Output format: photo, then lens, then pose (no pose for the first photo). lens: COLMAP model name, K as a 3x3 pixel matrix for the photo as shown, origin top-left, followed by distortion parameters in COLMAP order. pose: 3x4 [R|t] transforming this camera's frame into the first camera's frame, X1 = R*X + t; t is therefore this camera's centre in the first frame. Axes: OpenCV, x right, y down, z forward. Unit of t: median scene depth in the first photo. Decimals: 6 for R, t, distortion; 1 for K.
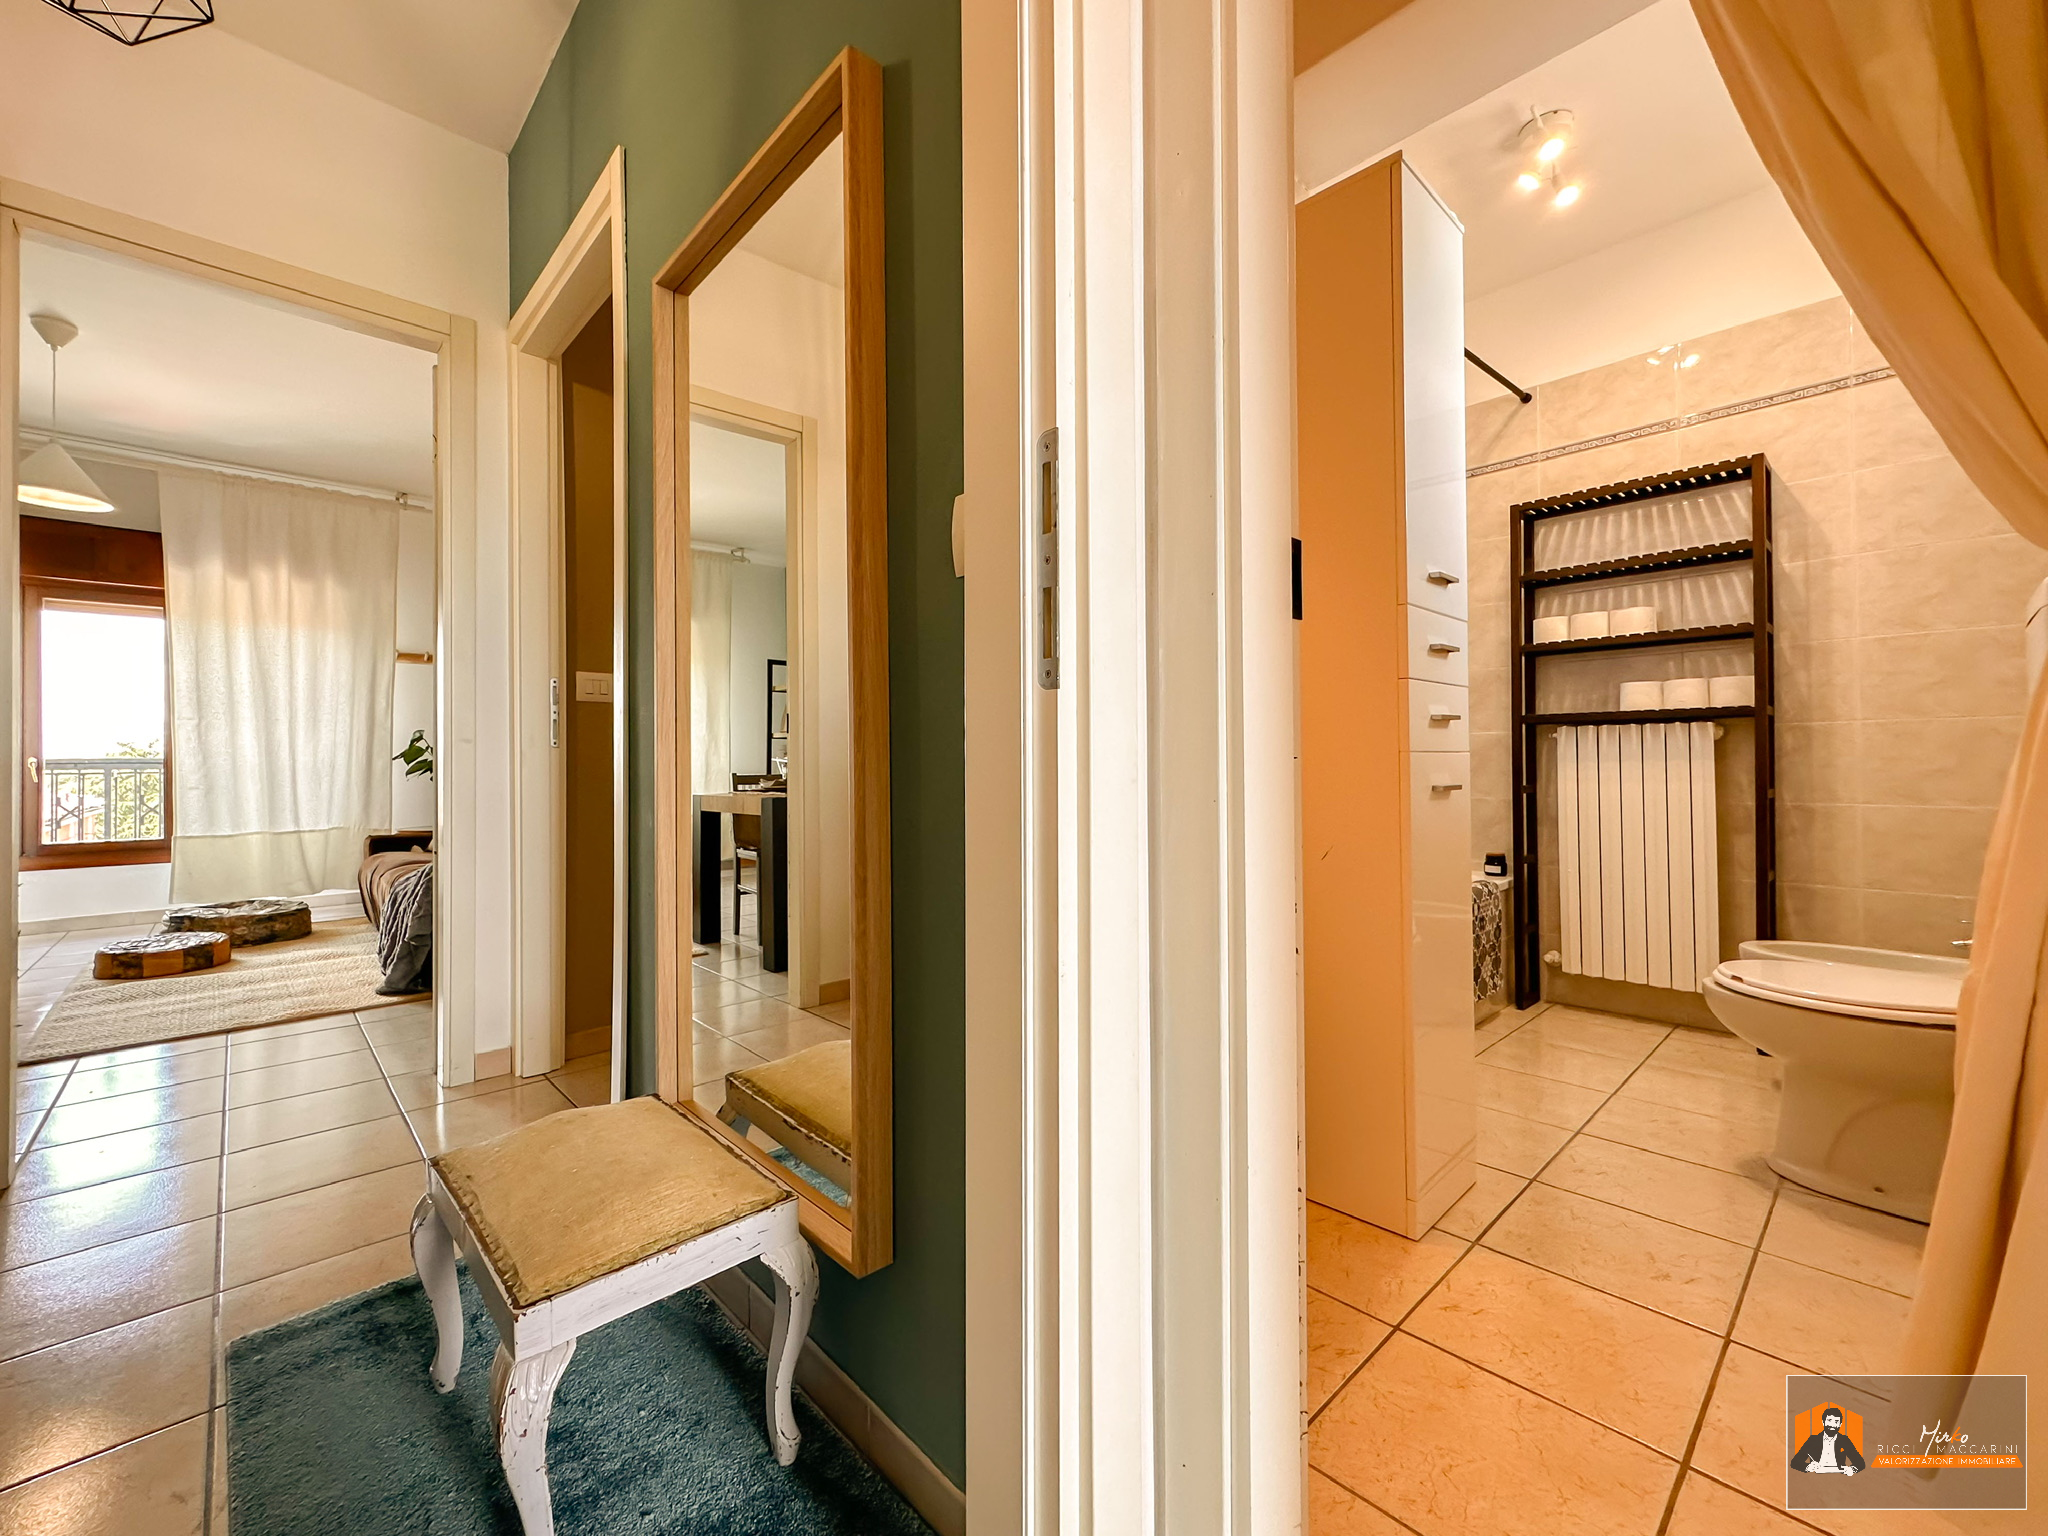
lens RADIAL K [[871.9, 0, 1018.6], [0, 871.9, 748.8], [0, 0, 1]] dist [0.000393, 0.000317]
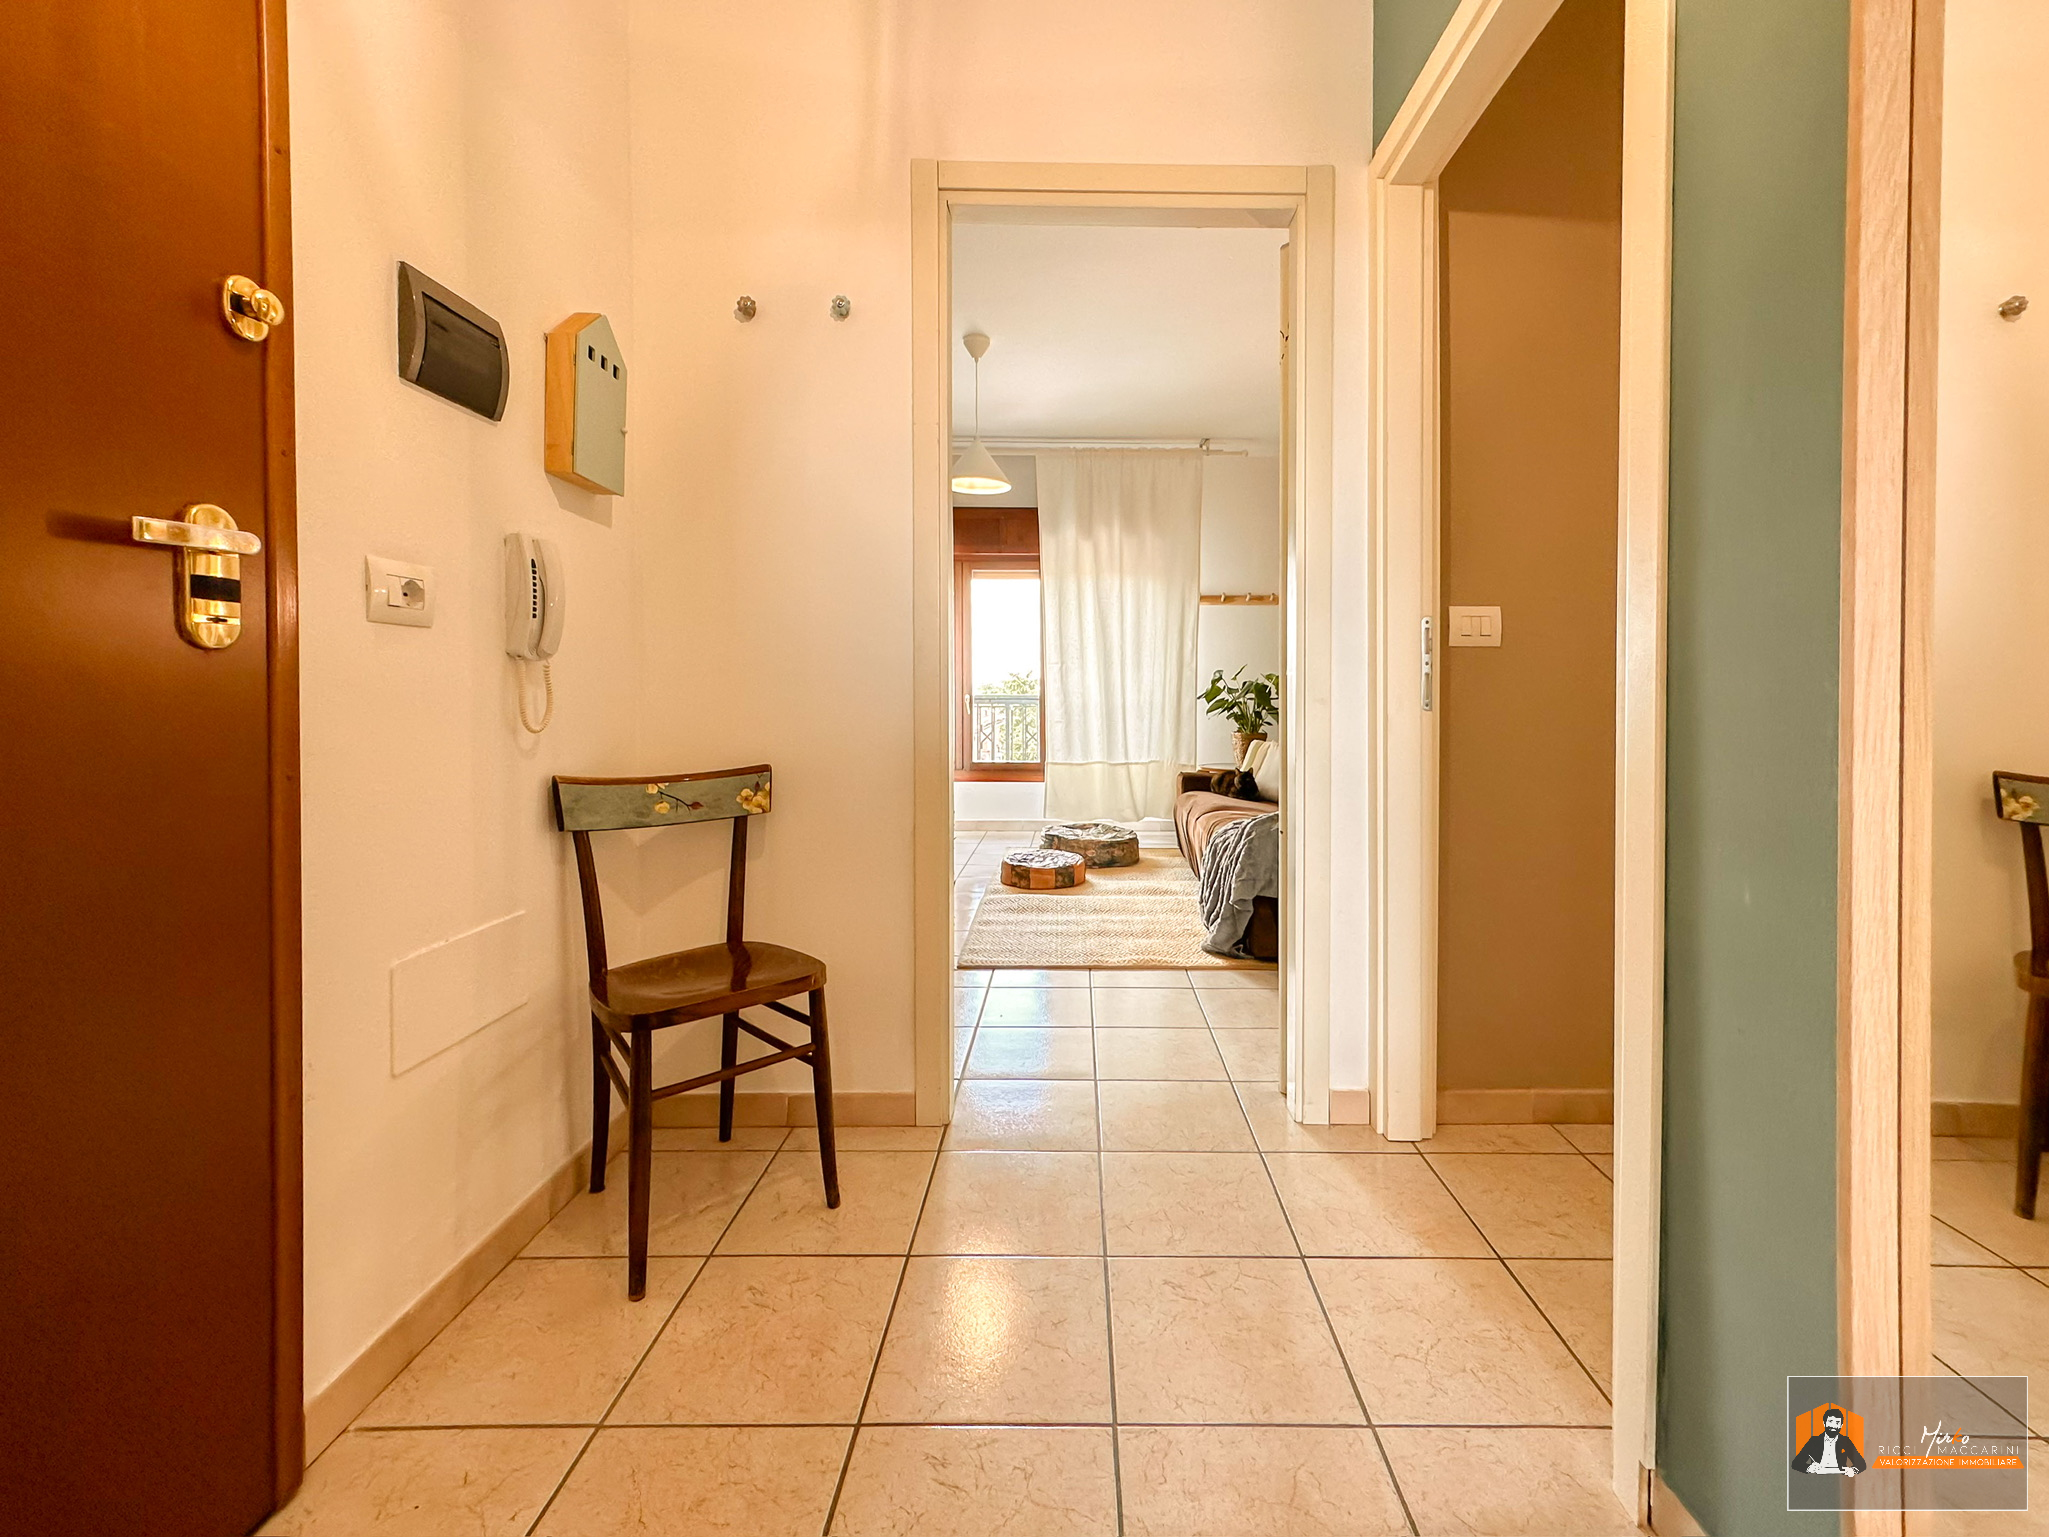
lens RADIAL K [[895.9, 0, 1066.6], [0, 895.9, 697.2], [0, 0, 1]] dist [0.002609, 0.000105]
pose [[0.739543, 0.013449, -0.672974, -0.130791], [0.002671, 0.999734, 0.022915, -0.016670], [0.673103, -0.018744, 0.739311, 0.120677]]
